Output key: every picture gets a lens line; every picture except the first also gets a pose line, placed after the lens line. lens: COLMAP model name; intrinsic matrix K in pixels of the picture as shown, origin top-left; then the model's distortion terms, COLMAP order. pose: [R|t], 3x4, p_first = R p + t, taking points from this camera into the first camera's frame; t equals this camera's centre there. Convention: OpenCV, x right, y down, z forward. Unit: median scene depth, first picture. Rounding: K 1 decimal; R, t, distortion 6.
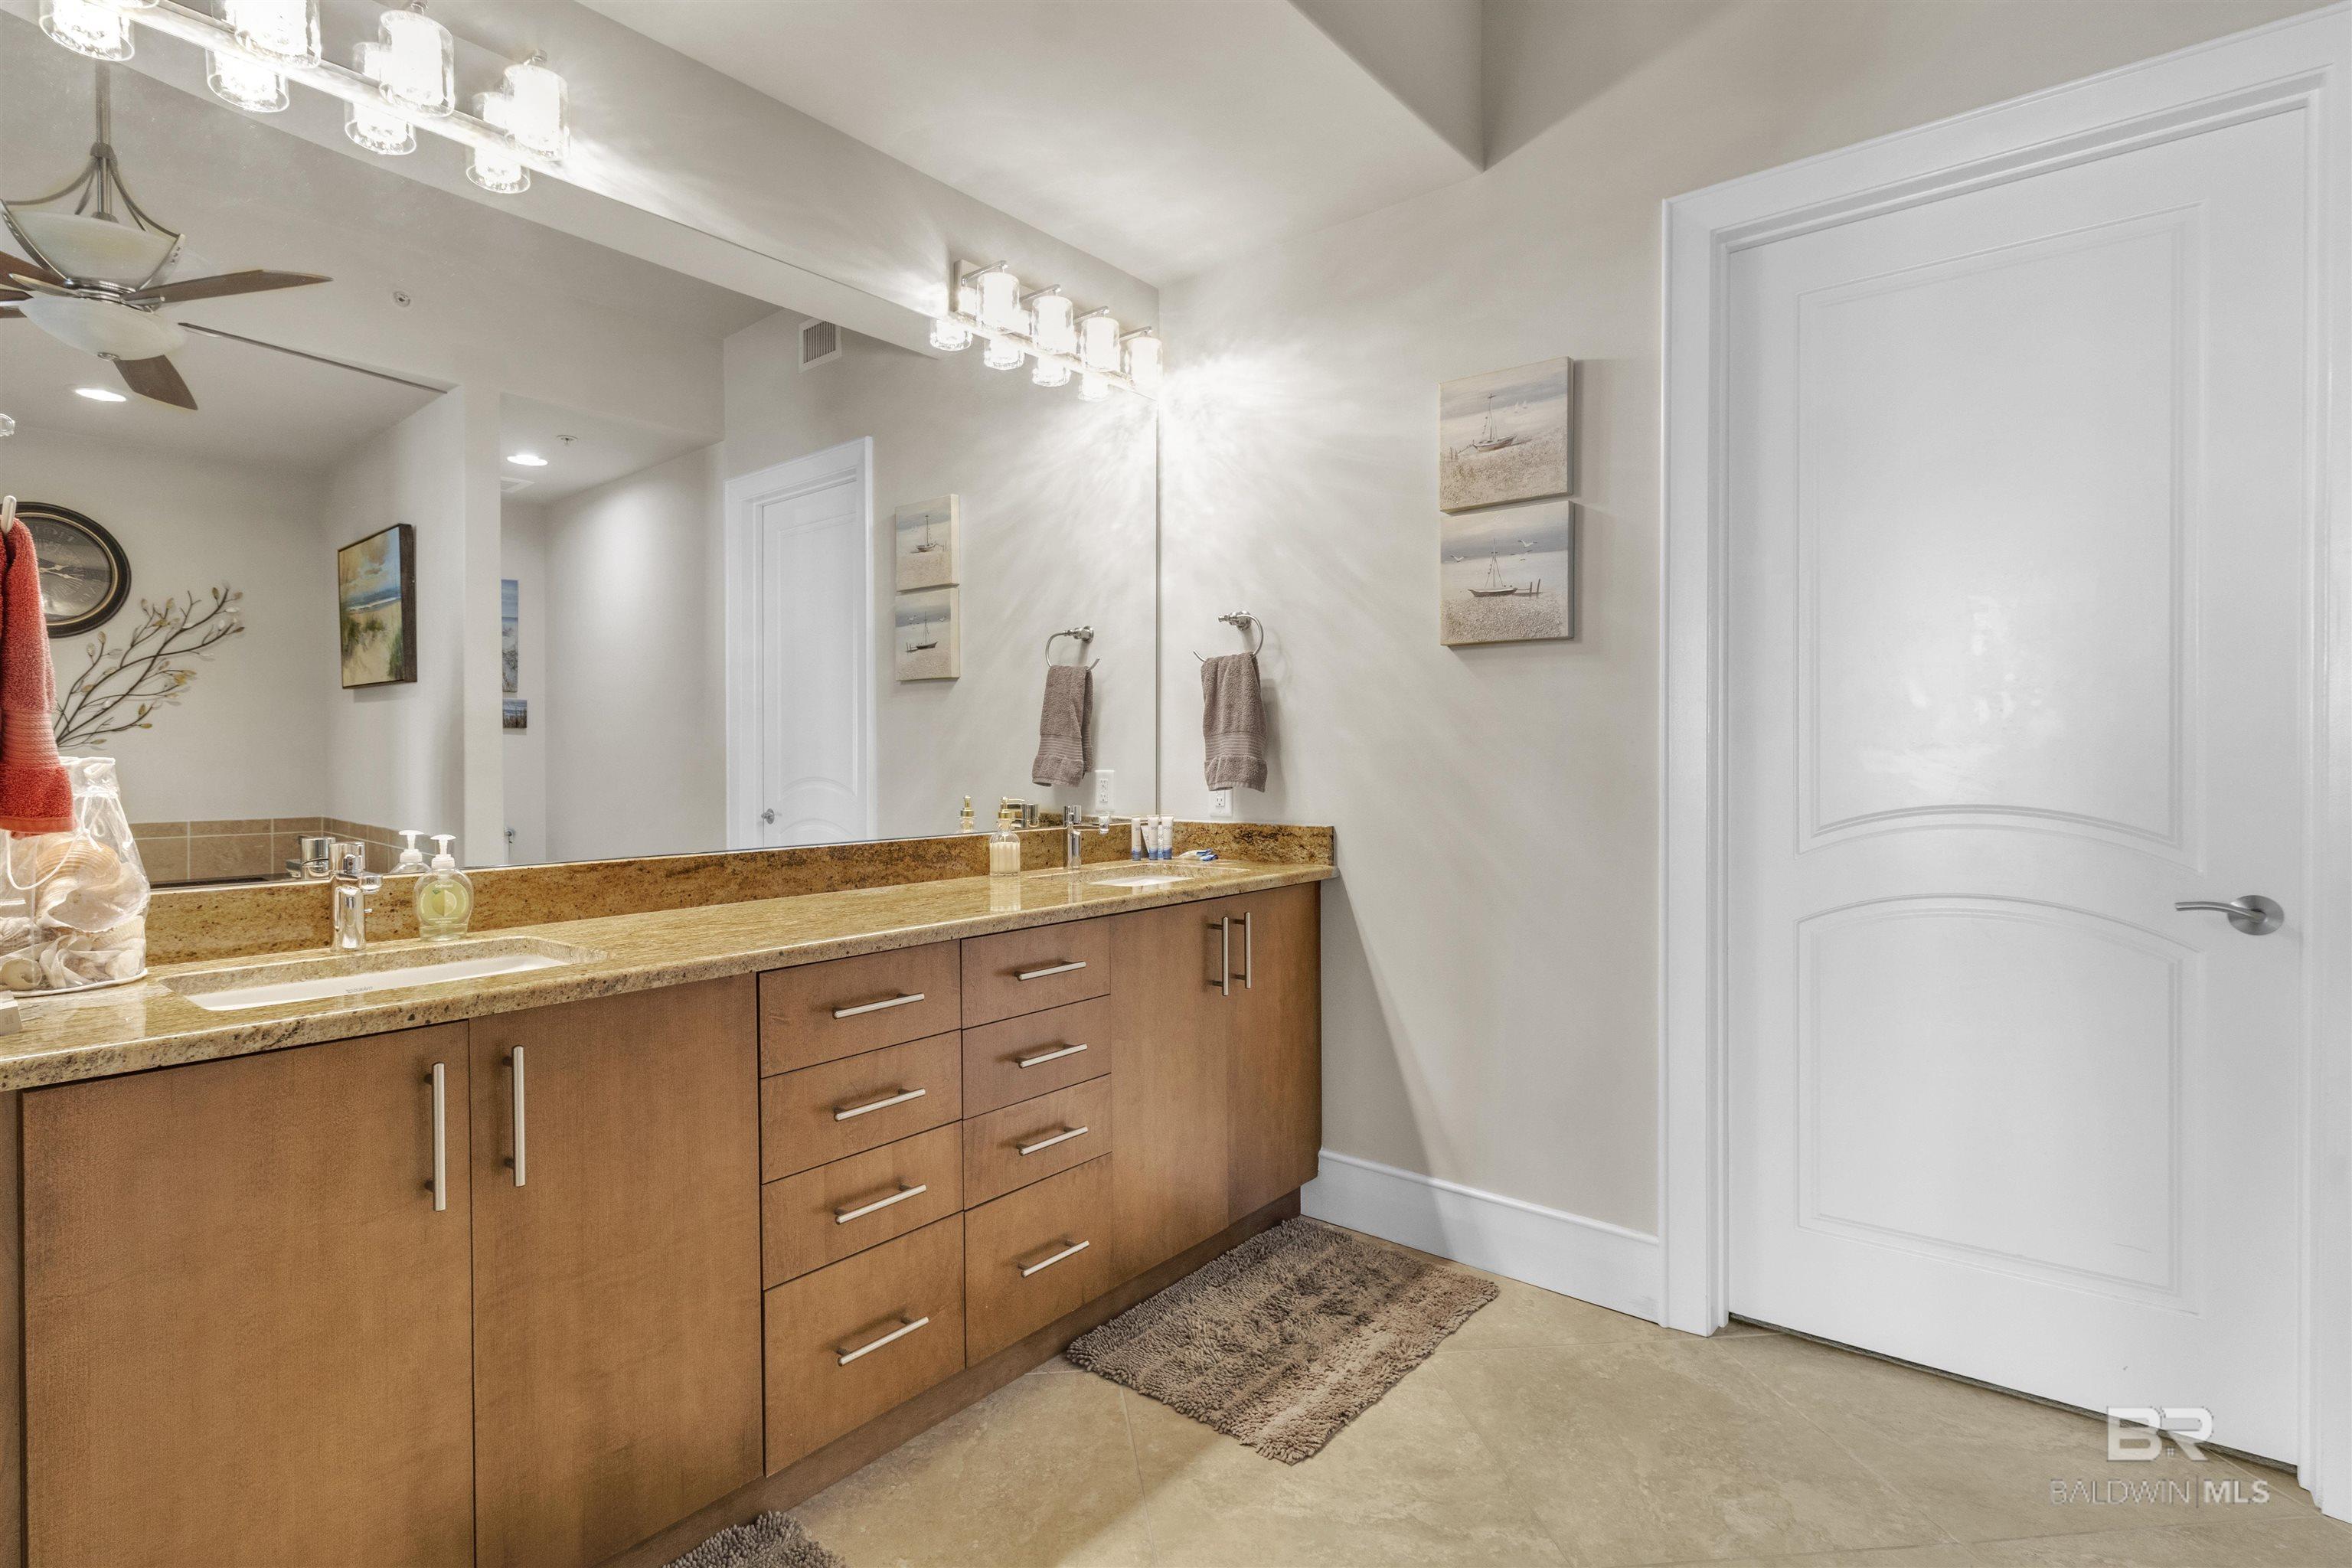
lens RADIAL K [[1137.0, 0, 1168.1], [0, 1137.0, 772.3], [0, 0, 1]] dist [0.002078, 0.000687]
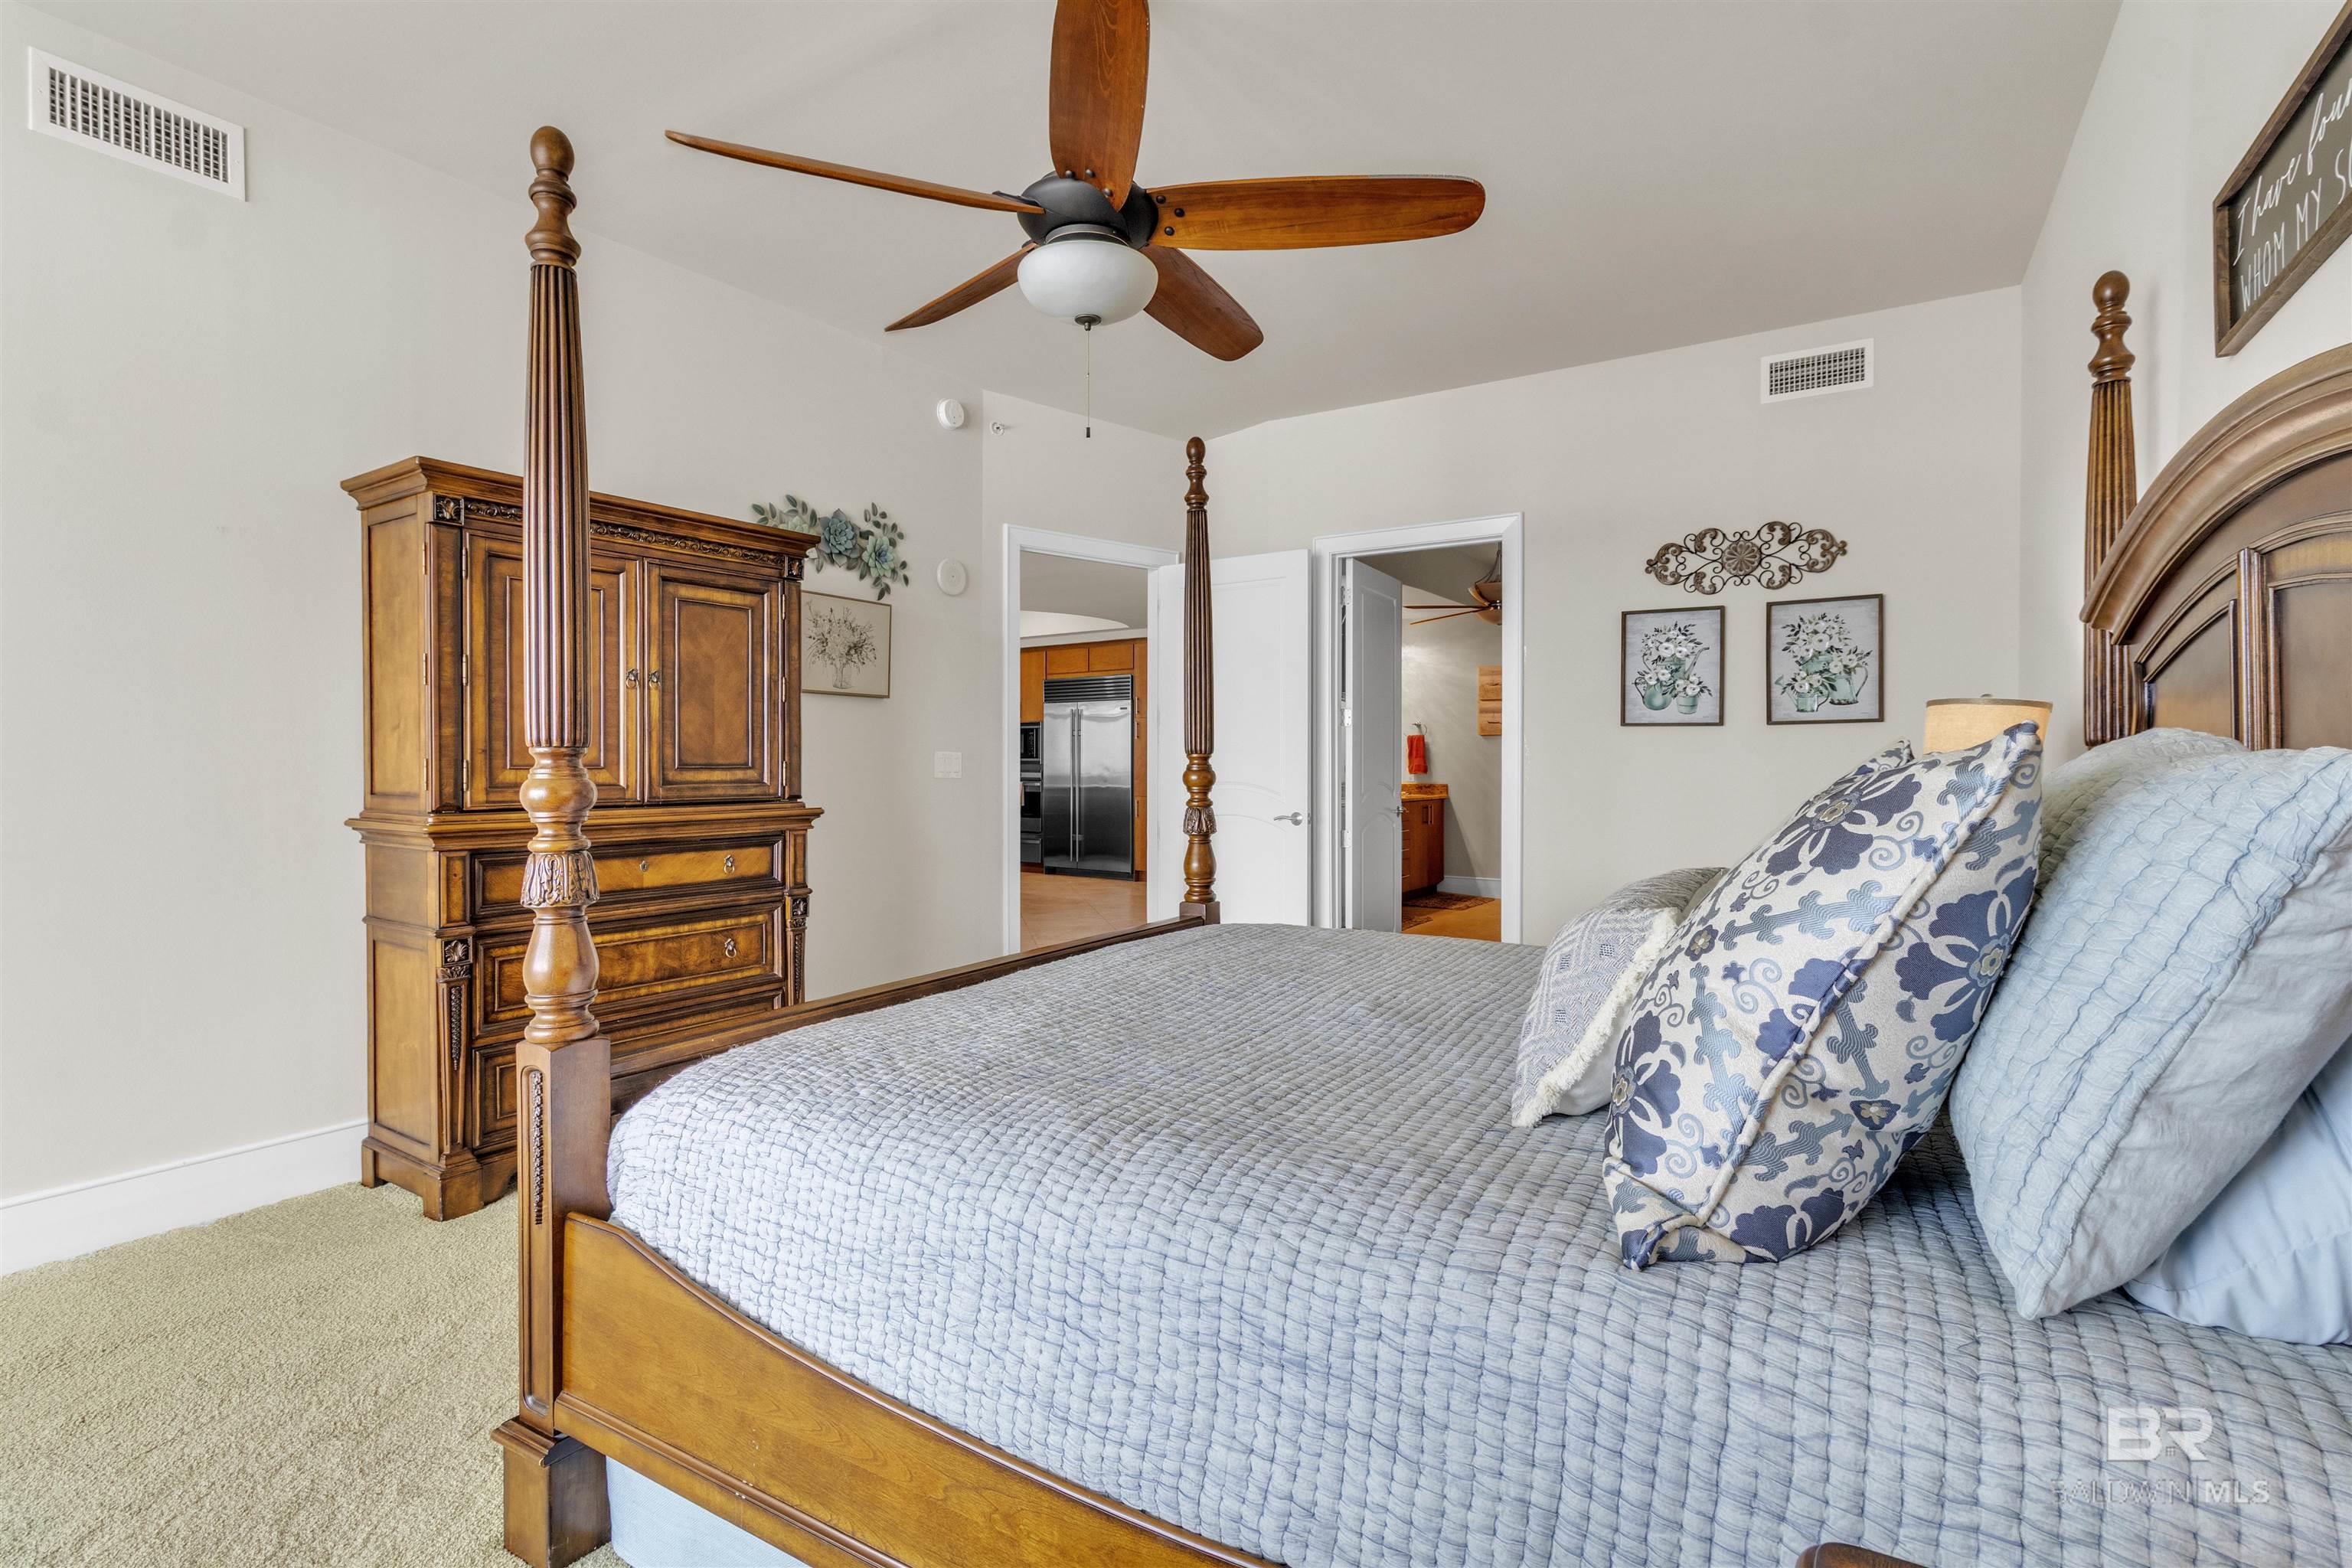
lens RADIAL K [[1137.0, 0, 1163.6], [0, 1137.0, 770.4], [0, 0, 1]] dist [0.002078, 0.000687]
pose [[0.990796, 0.006786, 0.135191, -1.216784], [-0.007824, 0.999944, 0.007152, -0.014621], [-0.135135, -0.008144, 0.990794, -2.419957]]
